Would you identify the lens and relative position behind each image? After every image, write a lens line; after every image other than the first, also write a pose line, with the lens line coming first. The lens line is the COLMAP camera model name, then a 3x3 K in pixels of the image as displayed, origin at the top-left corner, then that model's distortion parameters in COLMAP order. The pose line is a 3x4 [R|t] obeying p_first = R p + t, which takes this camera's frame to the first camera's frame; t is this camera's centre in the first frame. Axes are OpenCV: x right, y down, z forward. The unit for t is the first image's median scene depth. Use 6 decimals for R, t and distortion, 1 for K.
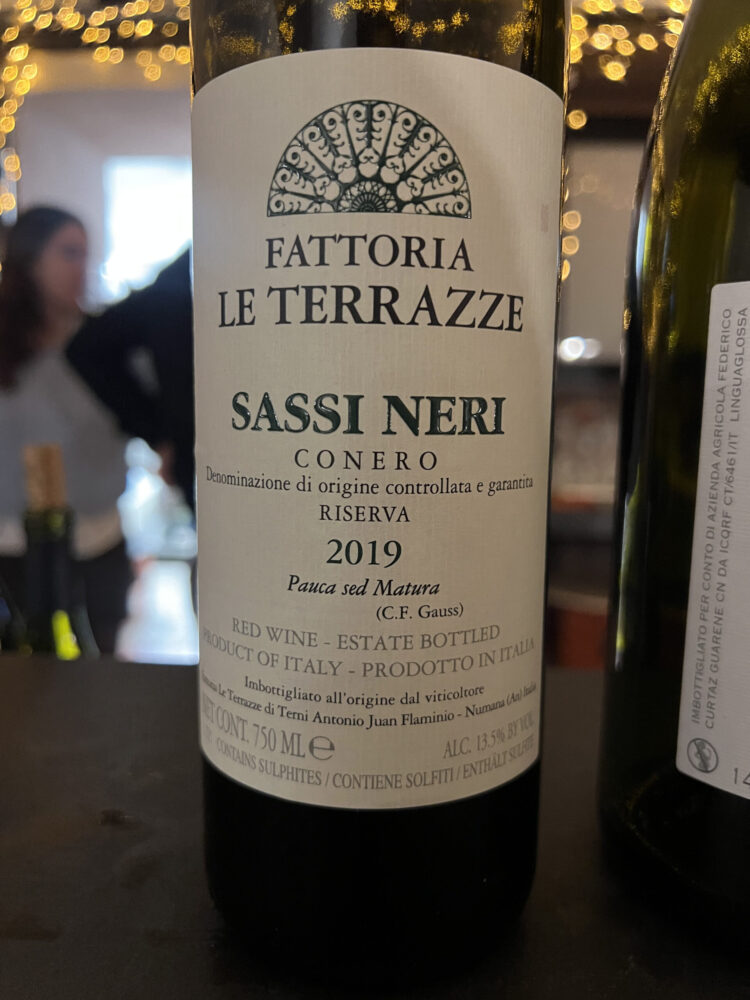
lens RADIAL K [[757.0, 0, 372.1], [0, 757.0, 494.4], [0, 0, 1]] dist [0.040104, -0.057820]
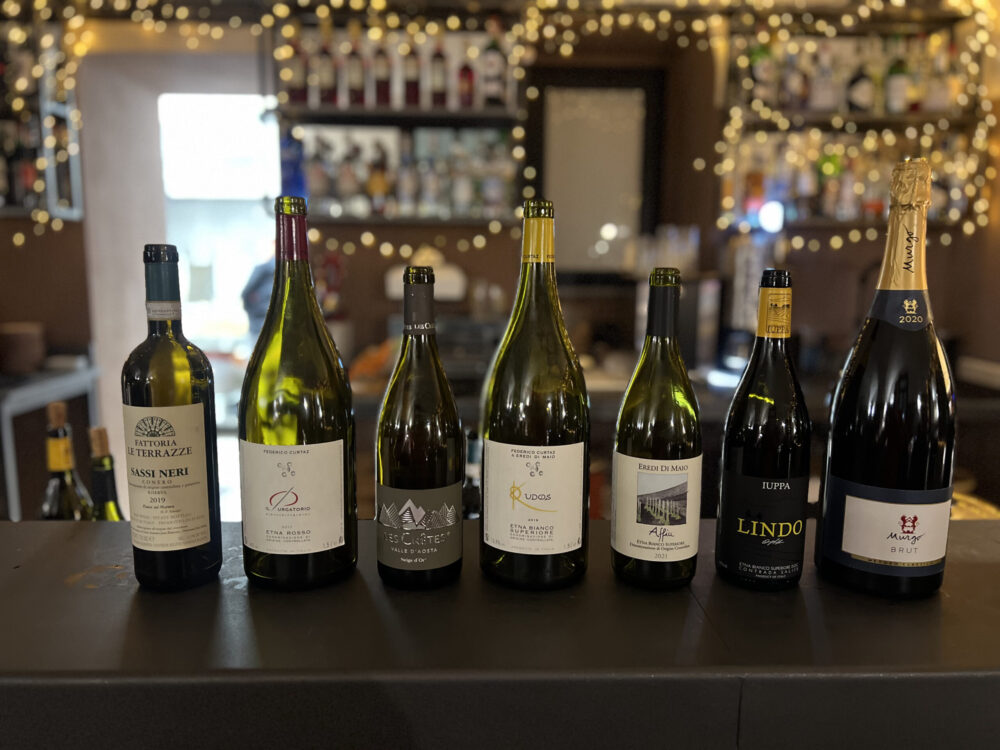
lens RADIAL K [[757.0, 0, 500.7], [0, 757.0, 383.3], [0, 0, 1]] dist [0.040104, -0.057820]
pose [[0.998025, -0.019360, 0.059755, 2.001010], [0.017619, 0.999409, 0.029521, -0.817598], [-0.060291, -0.028409, 0.997776, -4.218599]]
